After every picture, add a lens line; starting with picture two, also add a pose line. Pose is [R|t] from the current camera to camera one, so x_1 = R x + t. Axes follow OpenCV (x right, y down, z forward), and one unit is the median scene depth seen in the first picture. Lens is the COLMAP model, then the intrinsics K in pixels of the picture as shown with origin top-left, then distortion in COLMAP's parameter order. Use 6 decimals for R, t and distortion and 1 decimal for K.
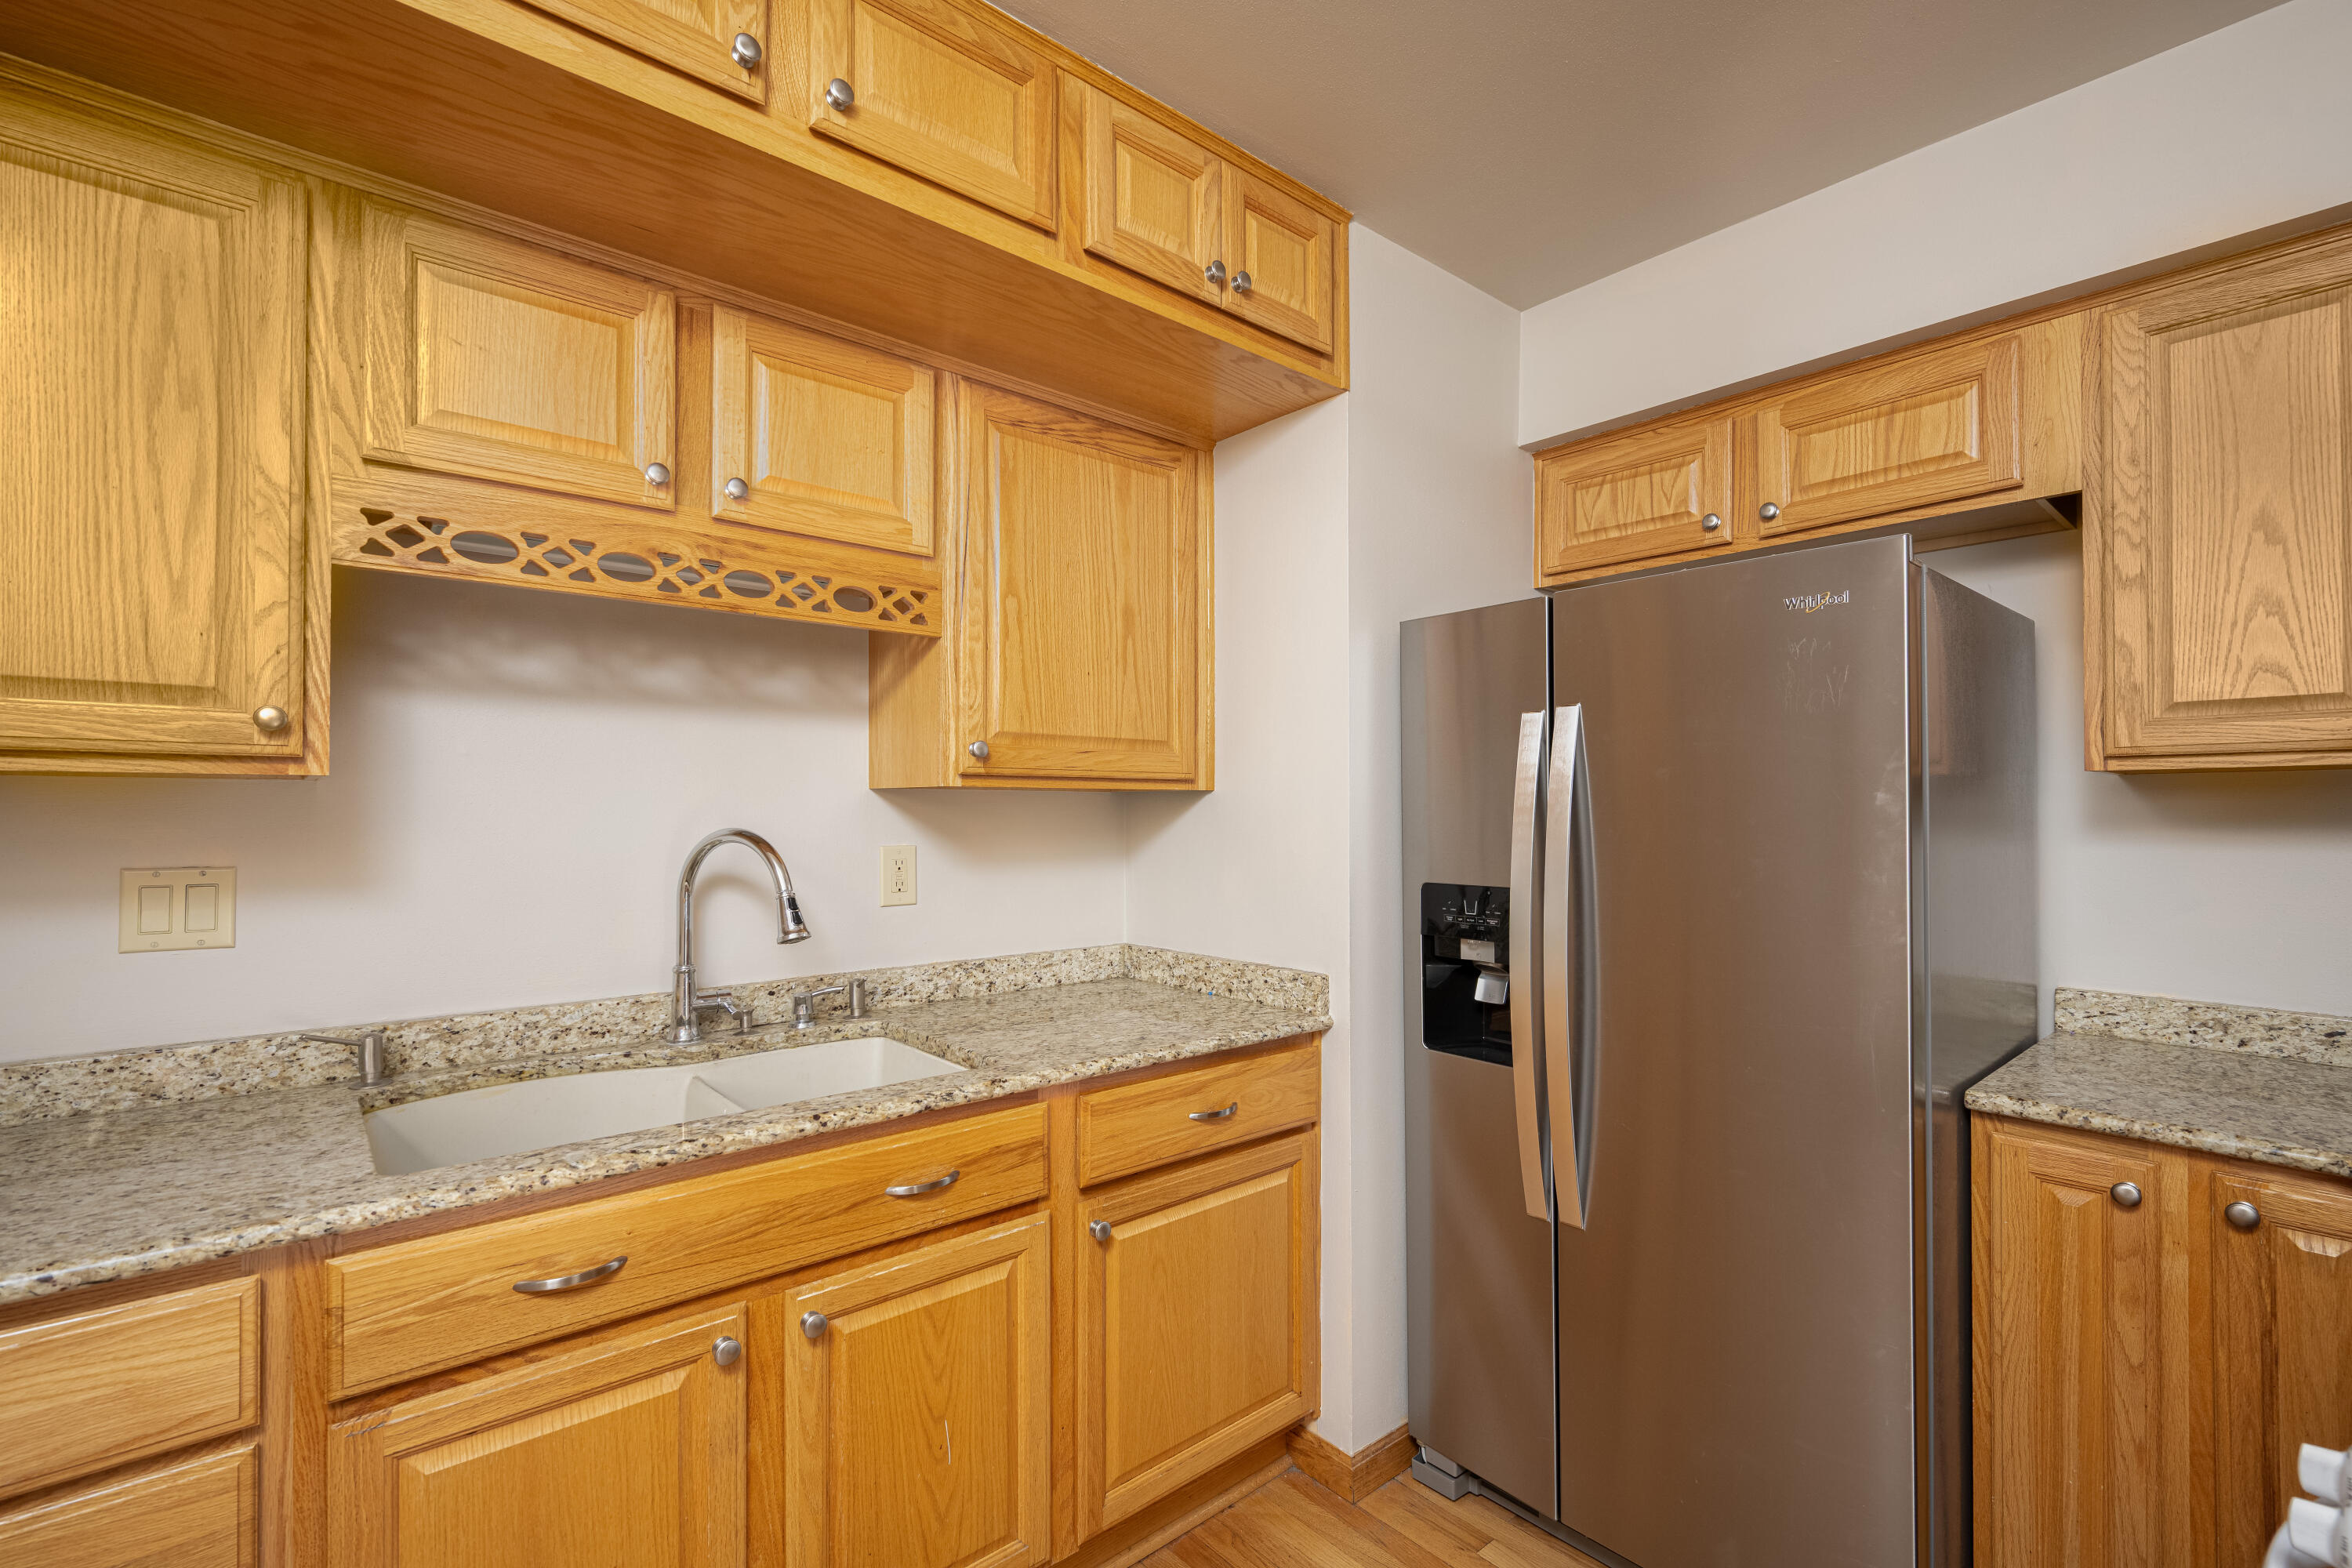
lens RADIAL K [[1018.2, 0, 1170.6], [0, 1018.2, 801.5], [0, 0, 1]] dist [0.001124, 0.000588]
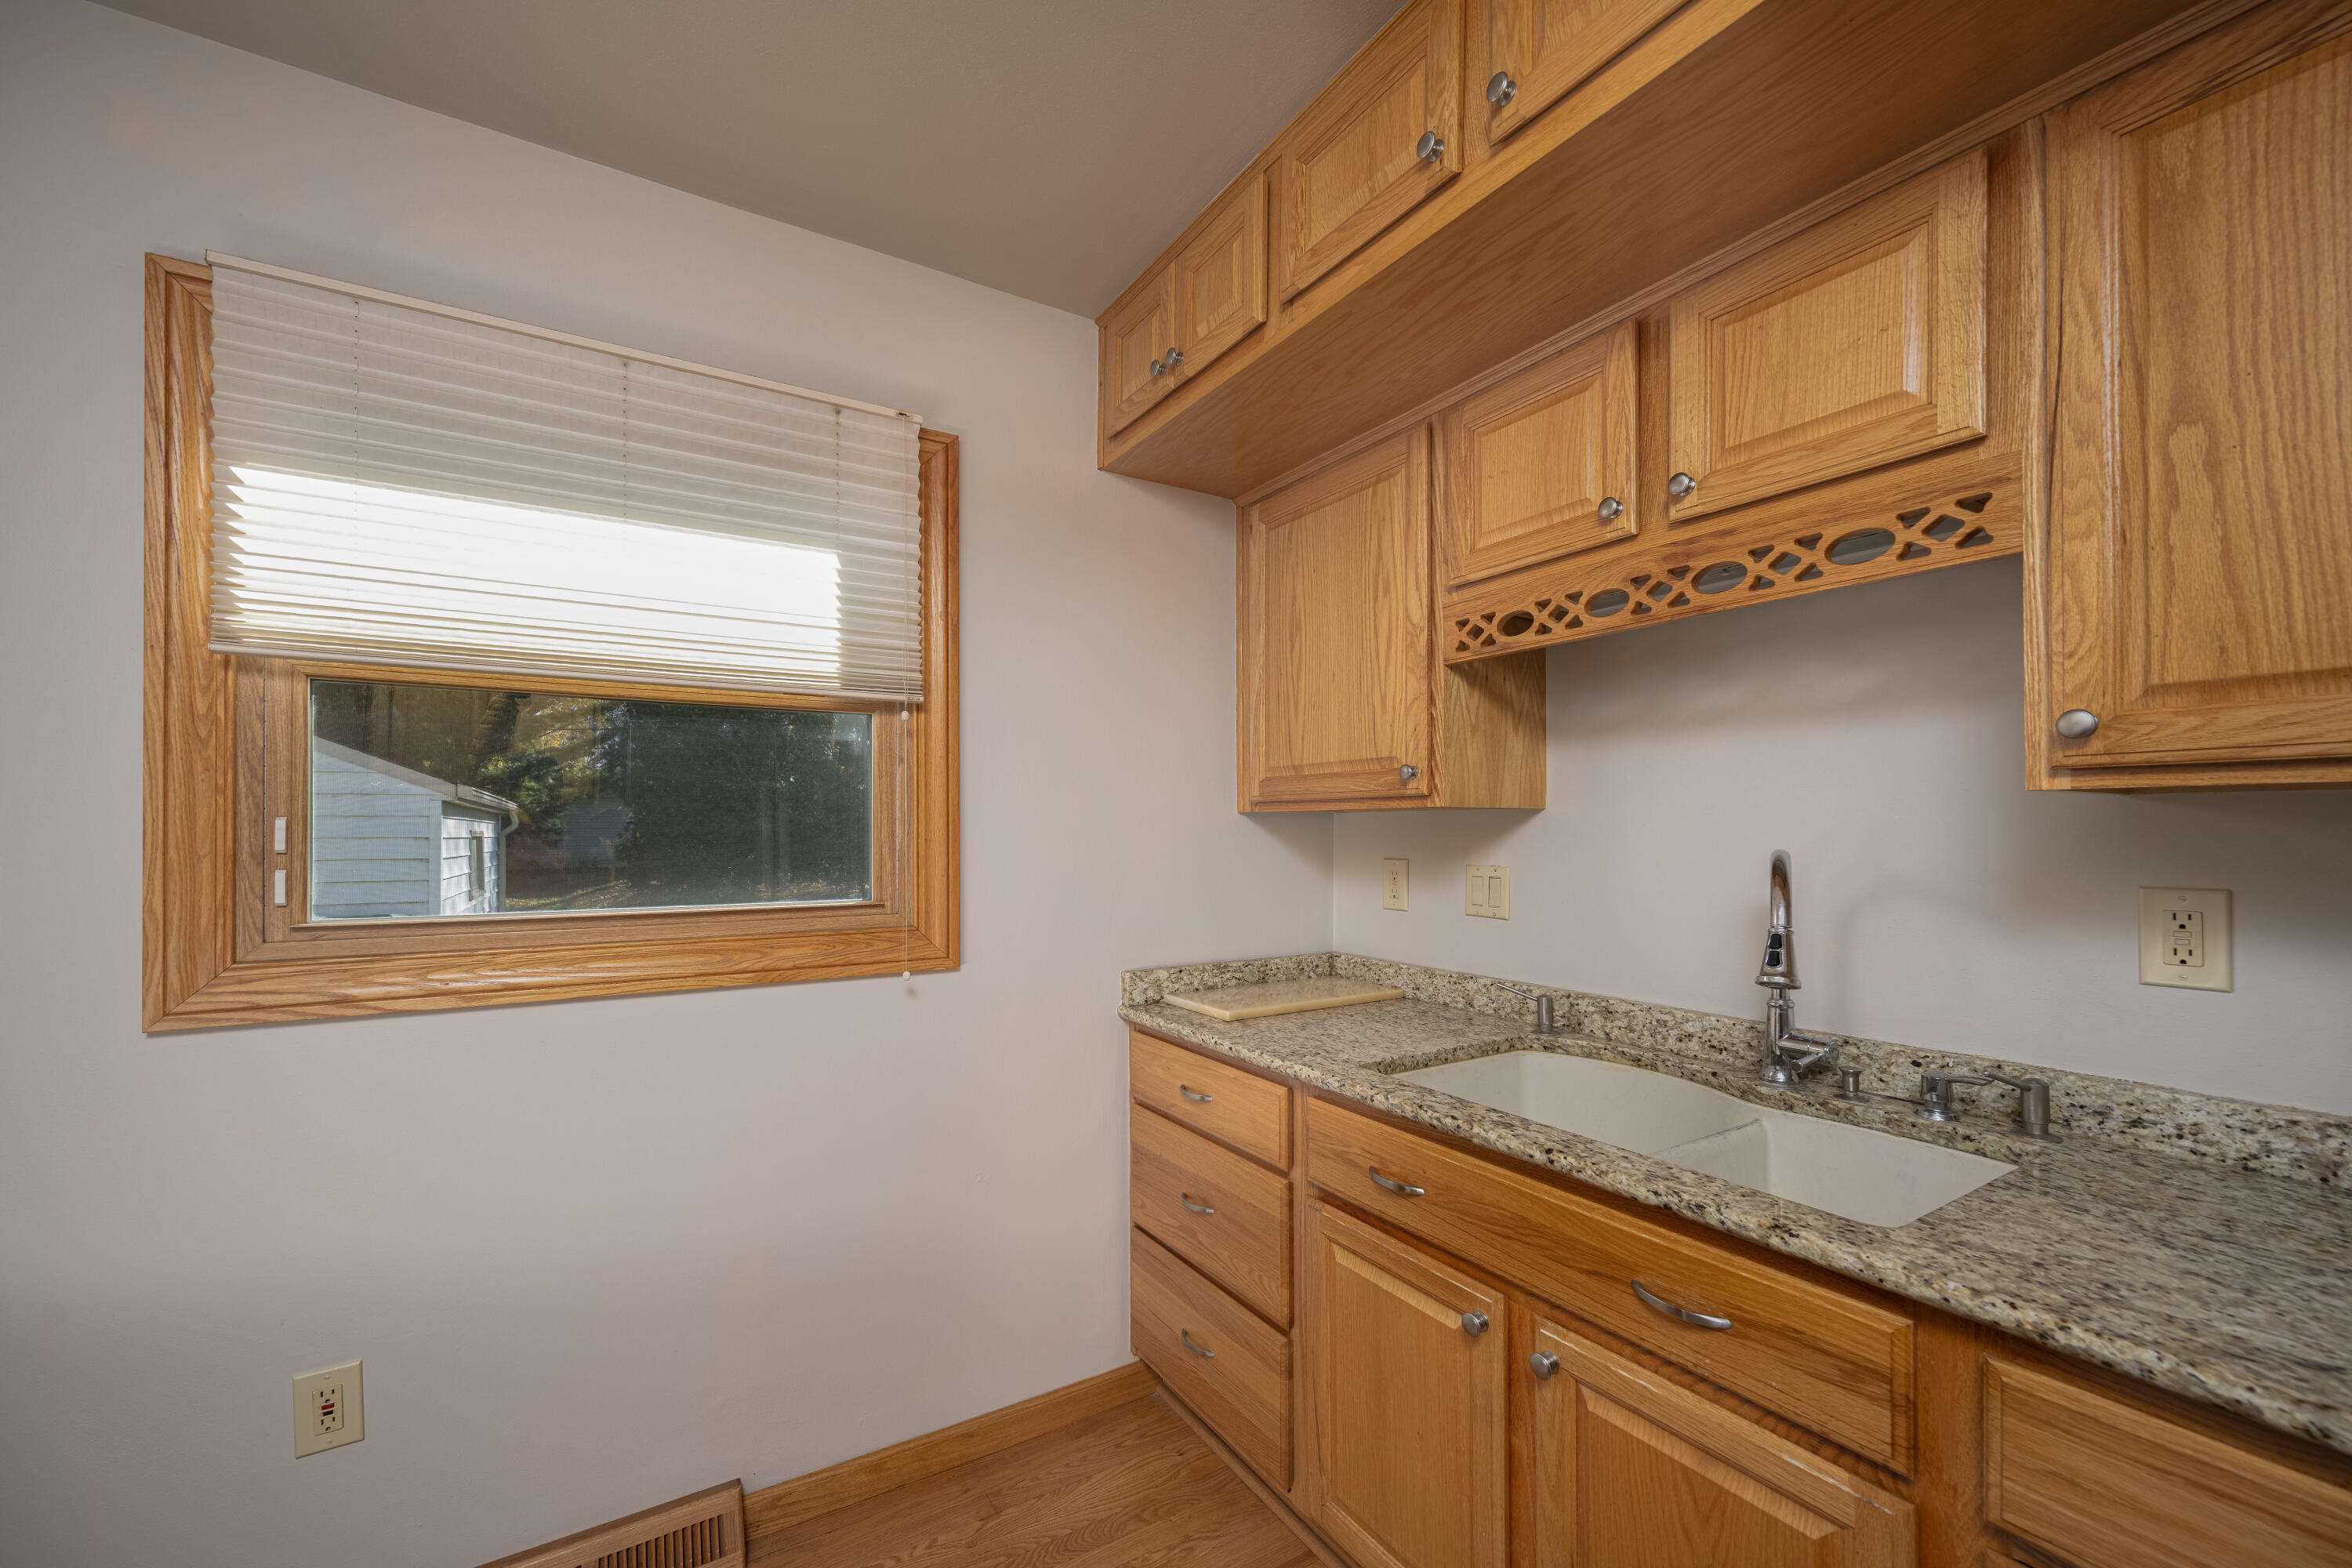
lens RADIAL K [[953.6, 0, 1210.5], [0, 953.6, 821.6], [0, 0, 1]] dist [0.002751, -0.000080]
pose [[-0.132279, -0.008579, -0.991175, 0.504692], [0.009122, 0.999910, -0.009872, 0.006645], [0.991170, -0.010347, -0.132189, 0.698217]]
